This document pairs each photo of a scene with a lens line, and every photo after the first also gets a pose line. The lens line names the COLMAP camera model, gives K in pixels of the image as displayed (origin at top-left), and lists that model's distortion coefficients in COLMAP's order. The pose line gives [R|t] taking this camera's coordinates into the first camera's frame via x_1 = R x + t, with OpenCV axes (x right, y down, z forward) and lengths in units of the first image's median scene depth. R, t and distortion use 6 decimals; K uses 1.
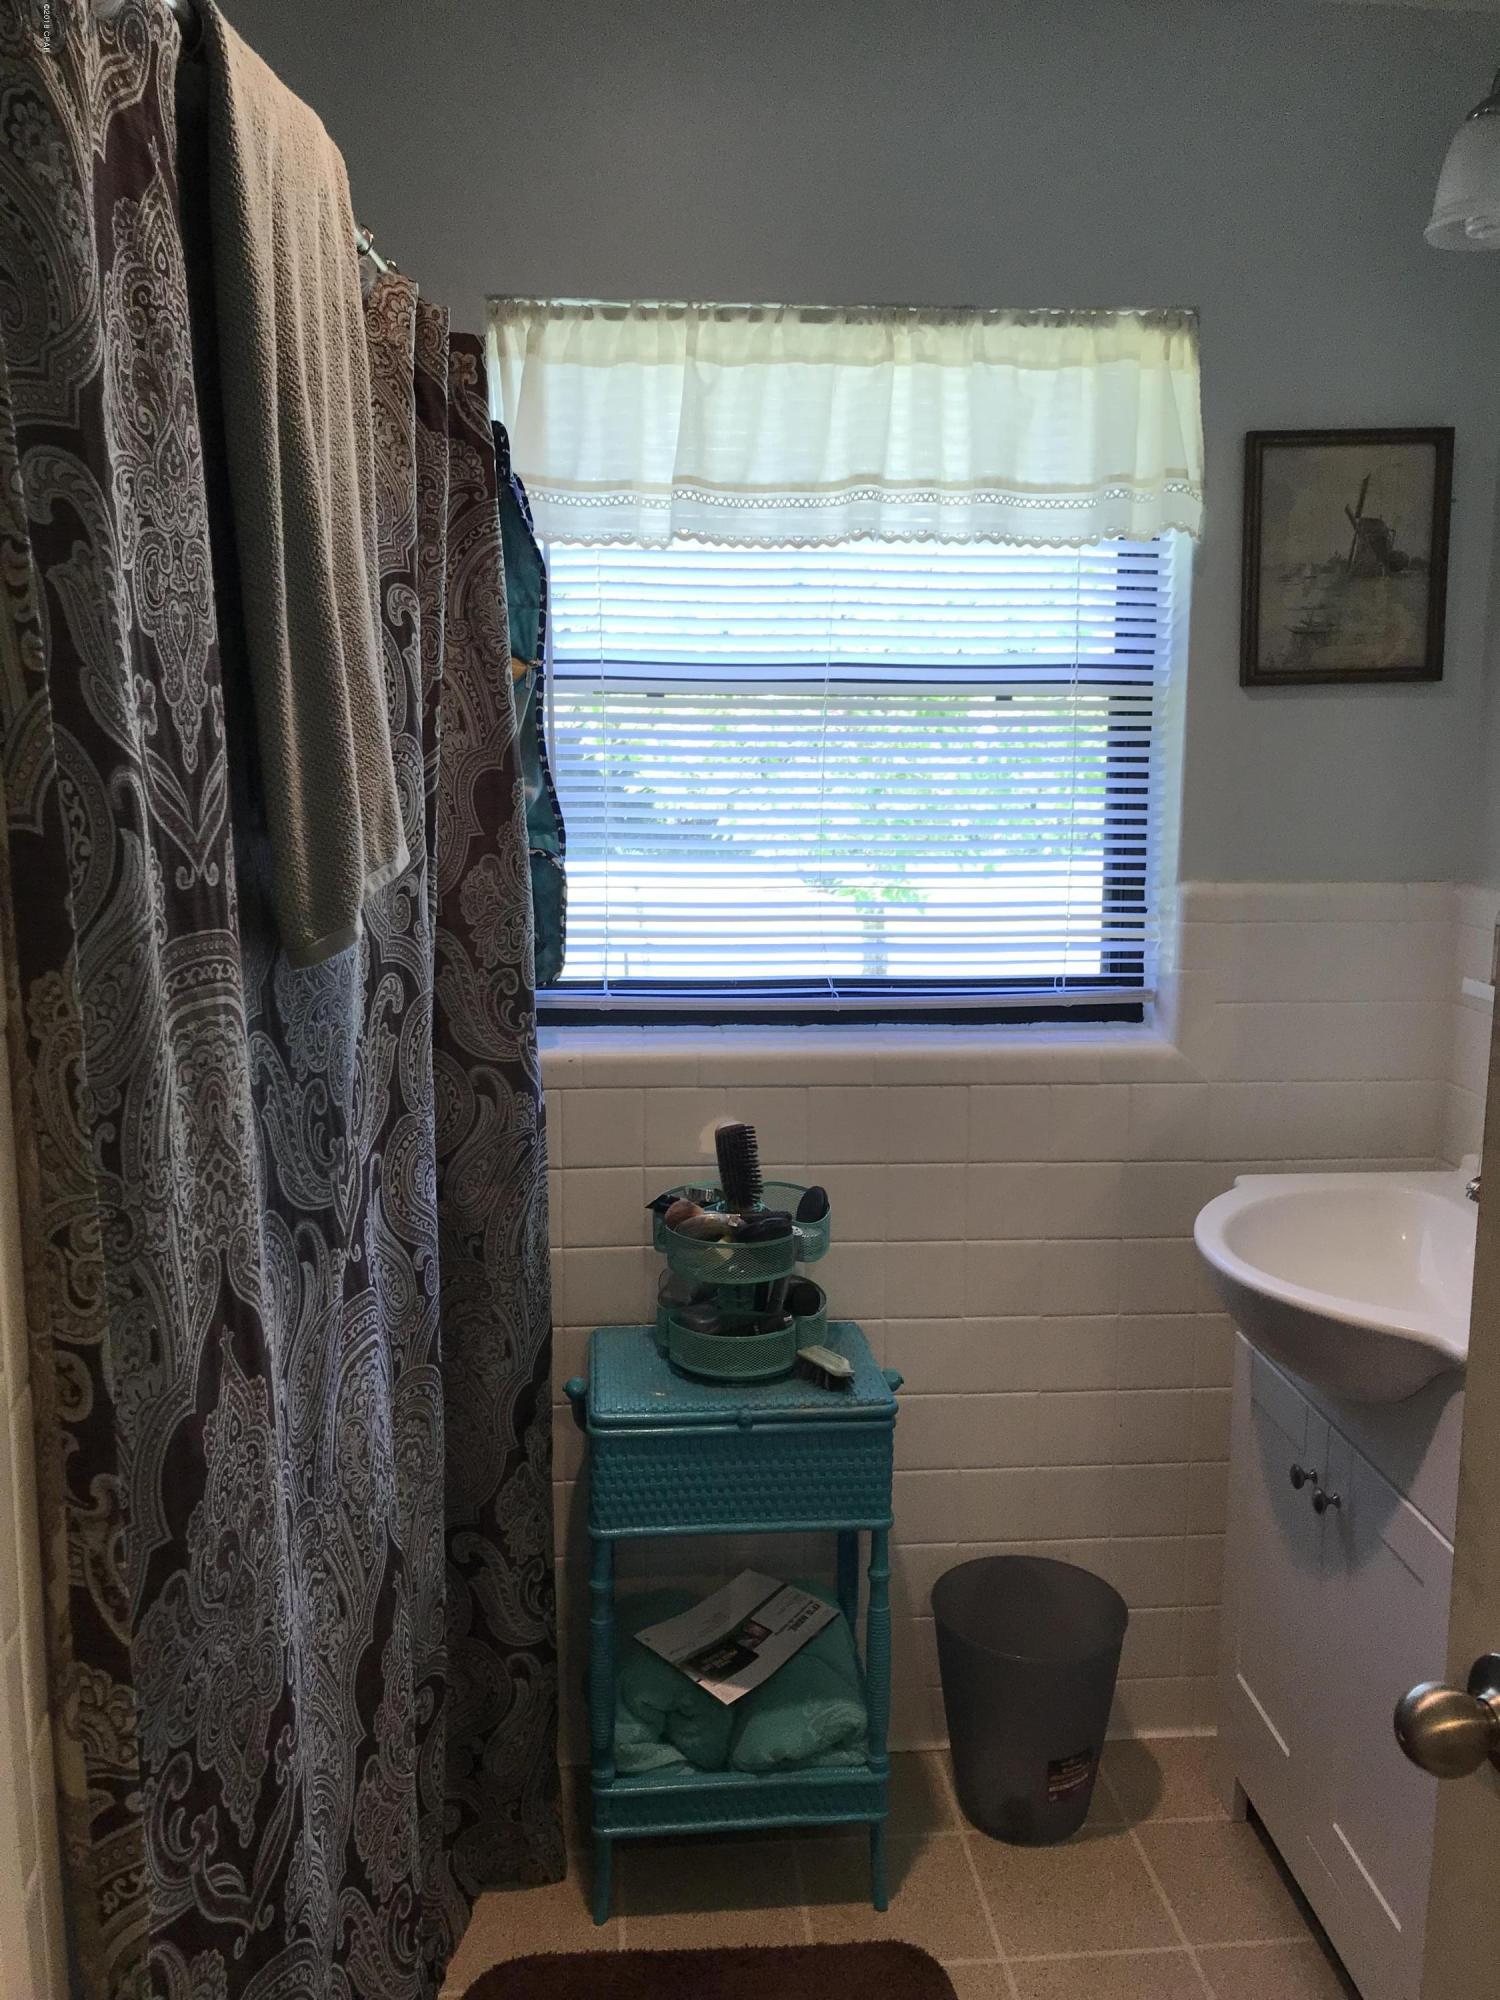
lens RADIAL K [[1639.5, 0, 754.3], [0, 1639.5, 1013.8], [0, 0, 1]] dist [0.034351, -0.046567]
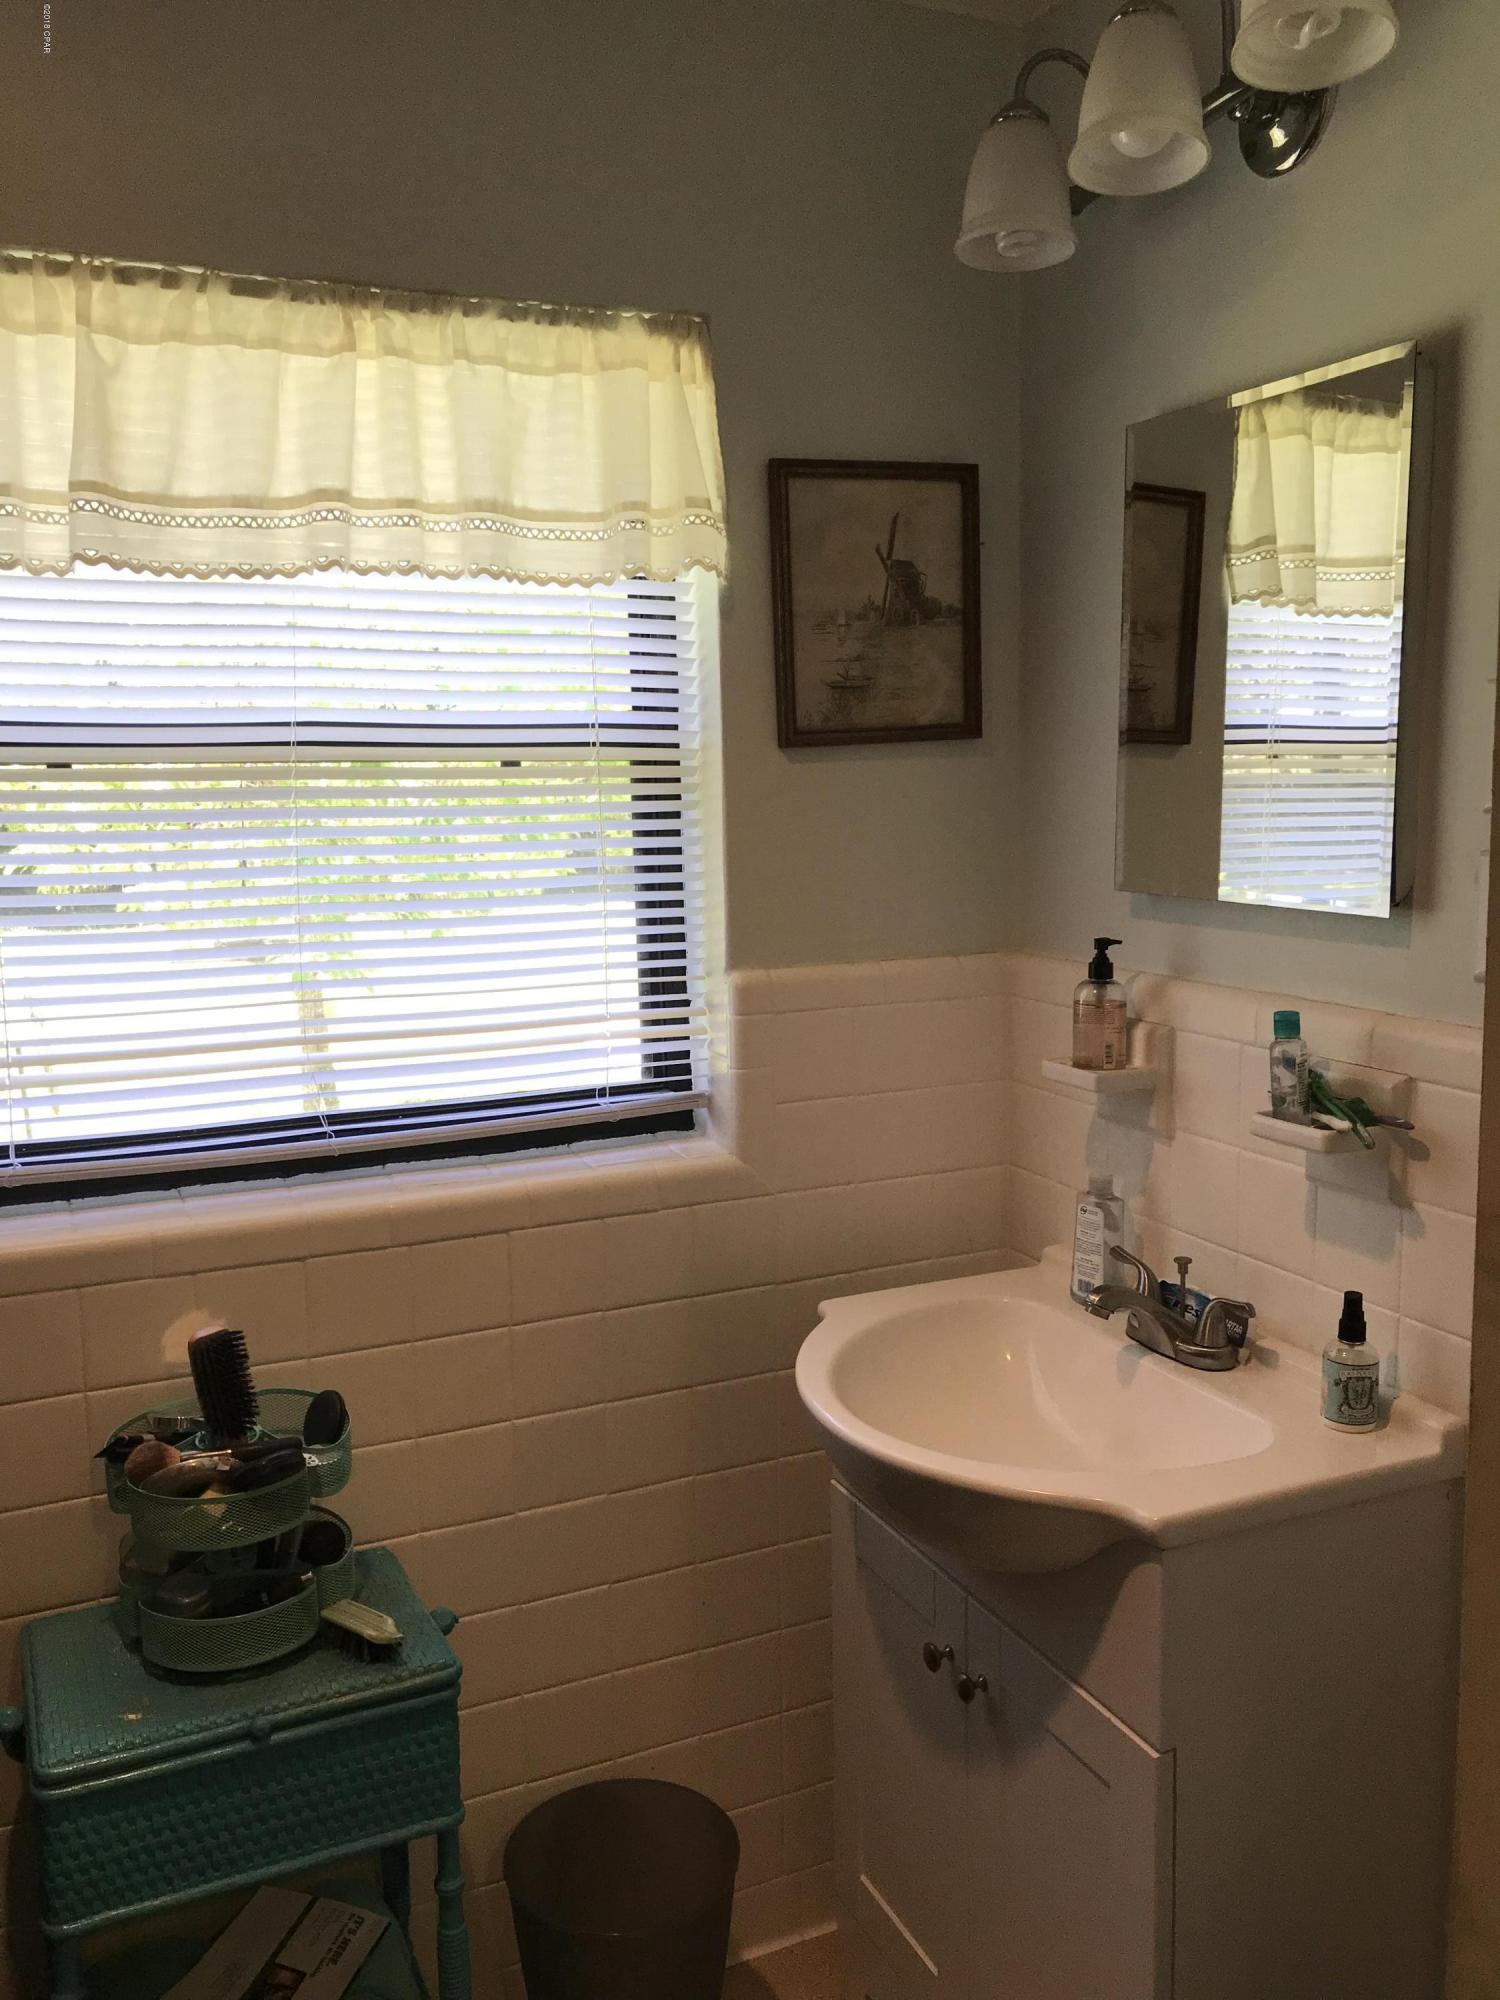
lens RADIAL K [[1639.5, 0, 748.7], [0, 1639.5, 994.5], [0, 0, 1]] dist [0.034351, -0.046567]
pose [[0.939799, -0.065482, 0.335394, -0.024662], [0.079648, 0.996412, -0.028640, -0.043974], [-0.332315, 0.053629, 0.941643, 0.190154]]
